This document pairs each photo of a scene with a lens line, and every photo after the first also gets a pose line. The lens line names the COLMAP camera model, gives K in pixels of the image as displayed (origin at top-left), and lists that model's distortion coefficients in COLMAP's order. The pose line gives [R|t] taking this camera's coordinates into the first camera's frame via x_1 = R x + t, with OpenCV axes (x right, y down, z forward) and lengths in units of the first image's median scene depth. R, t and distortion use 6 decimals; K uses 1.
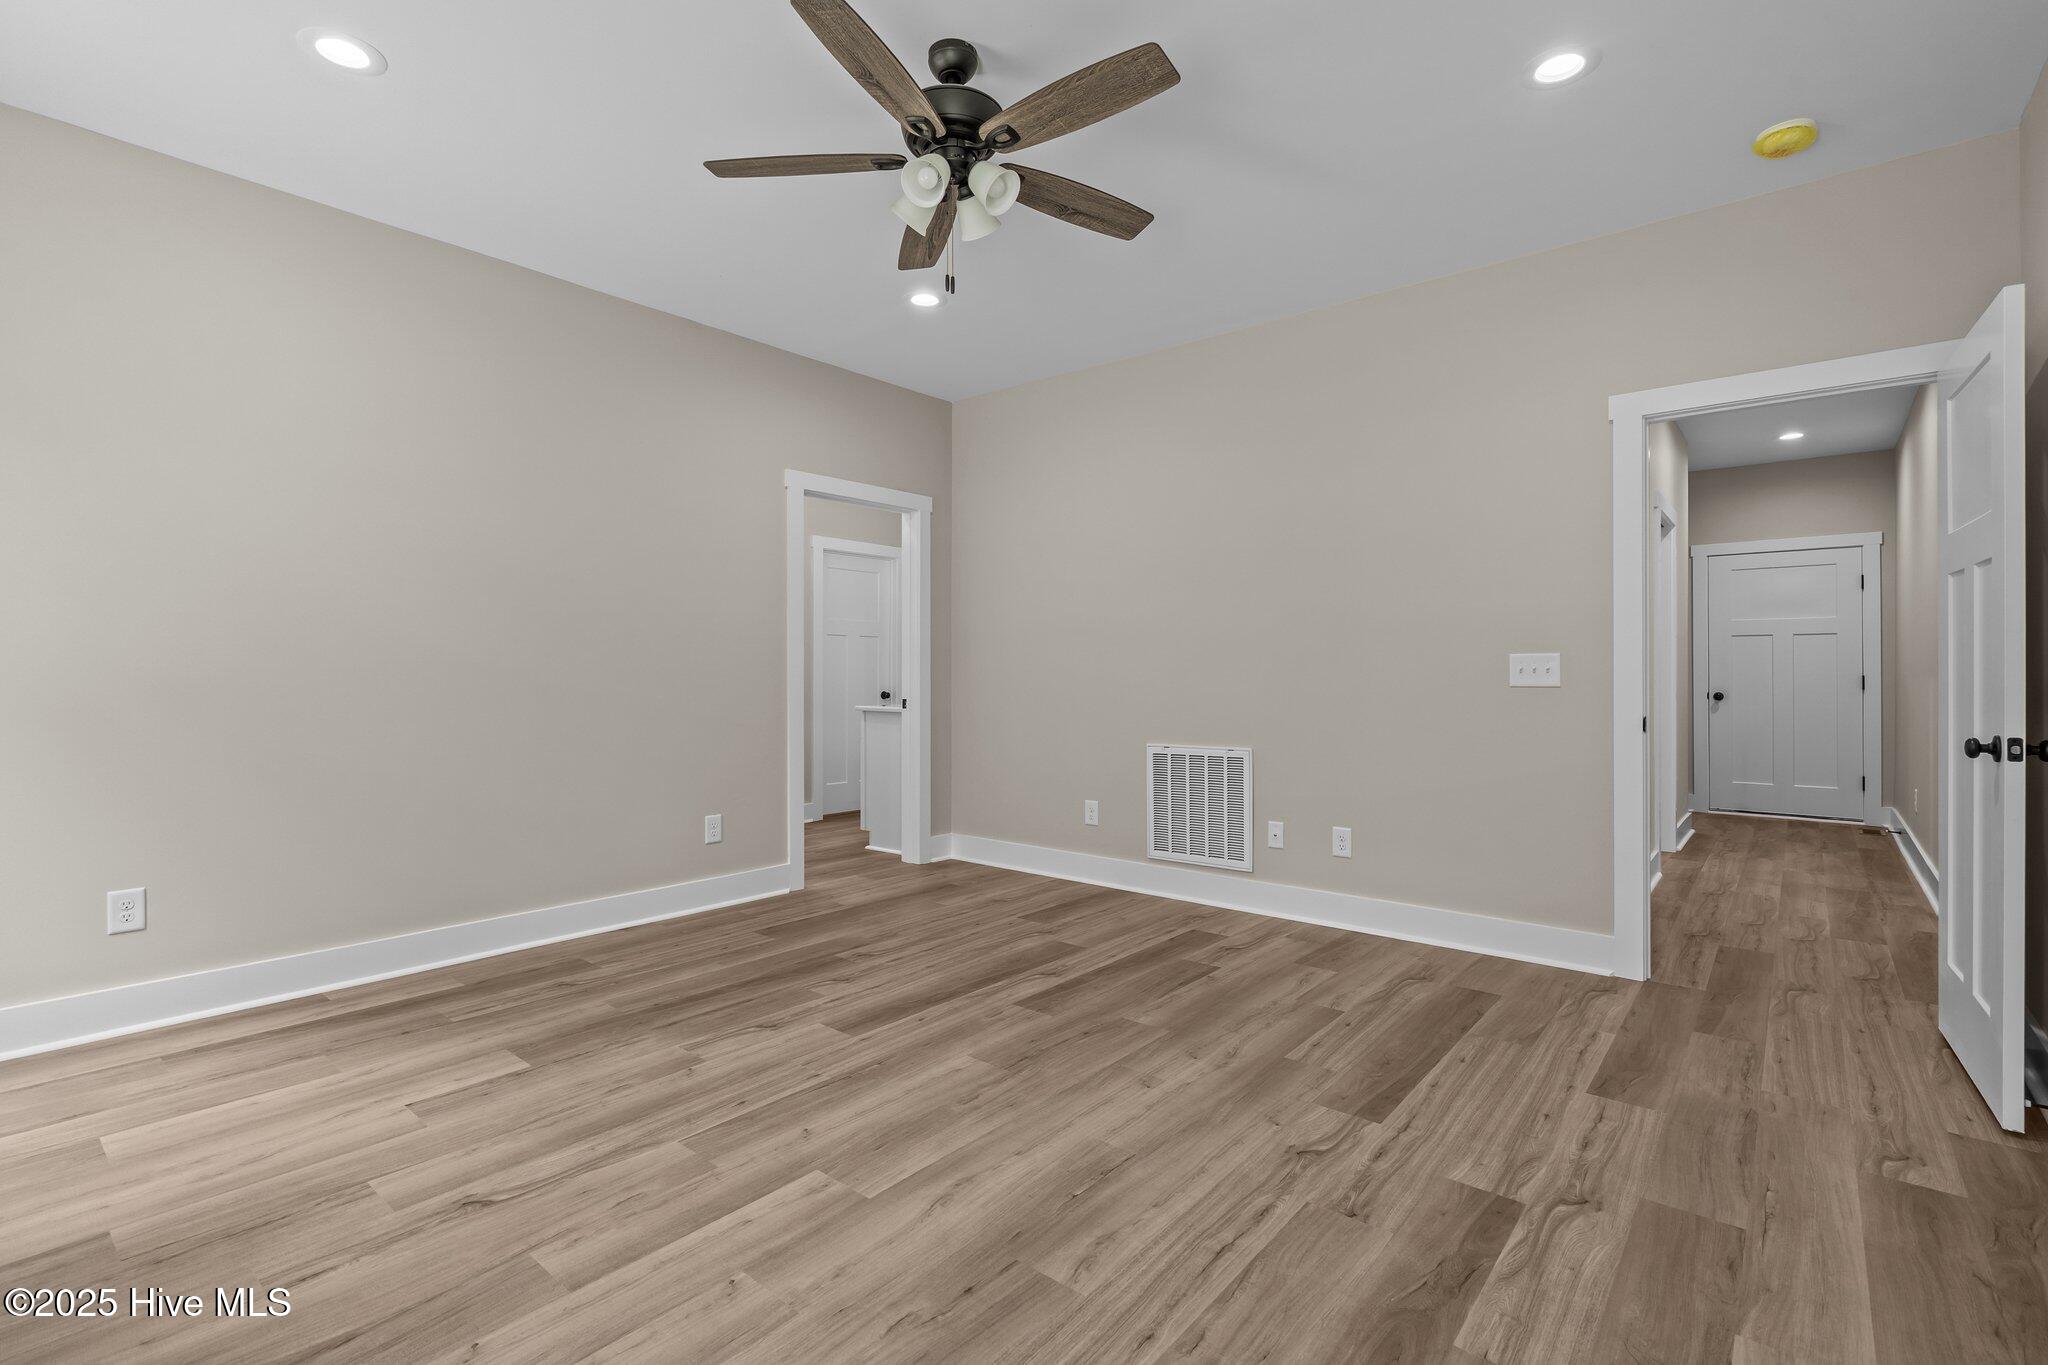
lens RADIAL K [[935.9, 0, 1024.0], [0, 935.9, 682.5], [0, 0, 1]] dist [-0.000909, -0.000042]
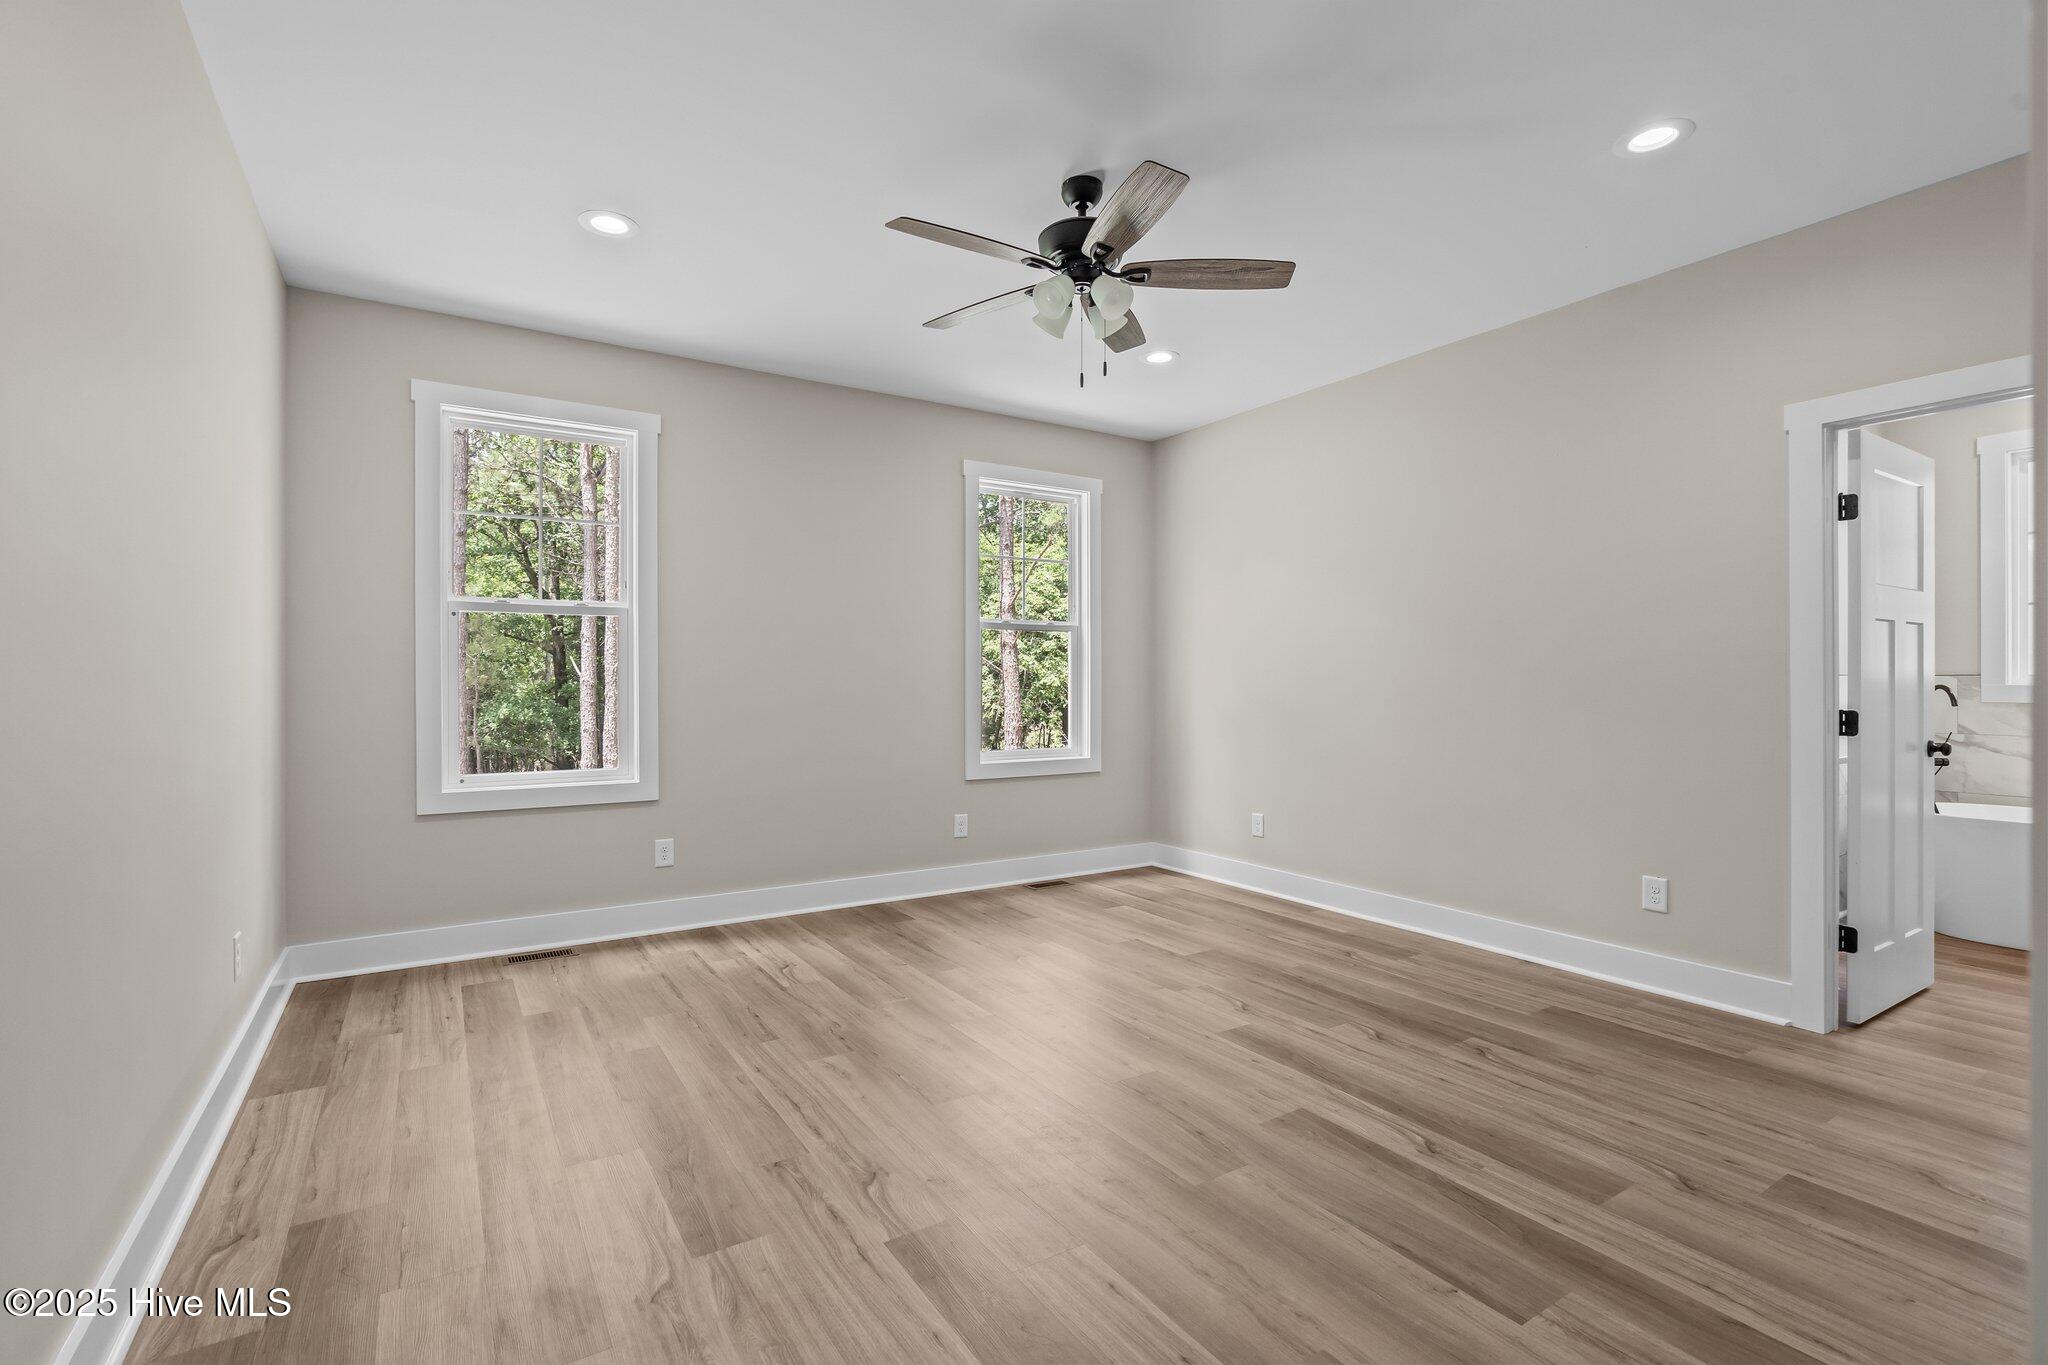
lens RADIAL K [[935.9, 0, 1024.0], [0, 935.9, 682.5], [0, 0, 1]] dist [-0.000909, -0.000042]
pose [[-0.305164, -0.001833, -0.952298, 0.828417], [-0.008432, 0.999964, 0.000778, -0.031216], [0.952262, 0.008267, -0.305169, 0.985962]]
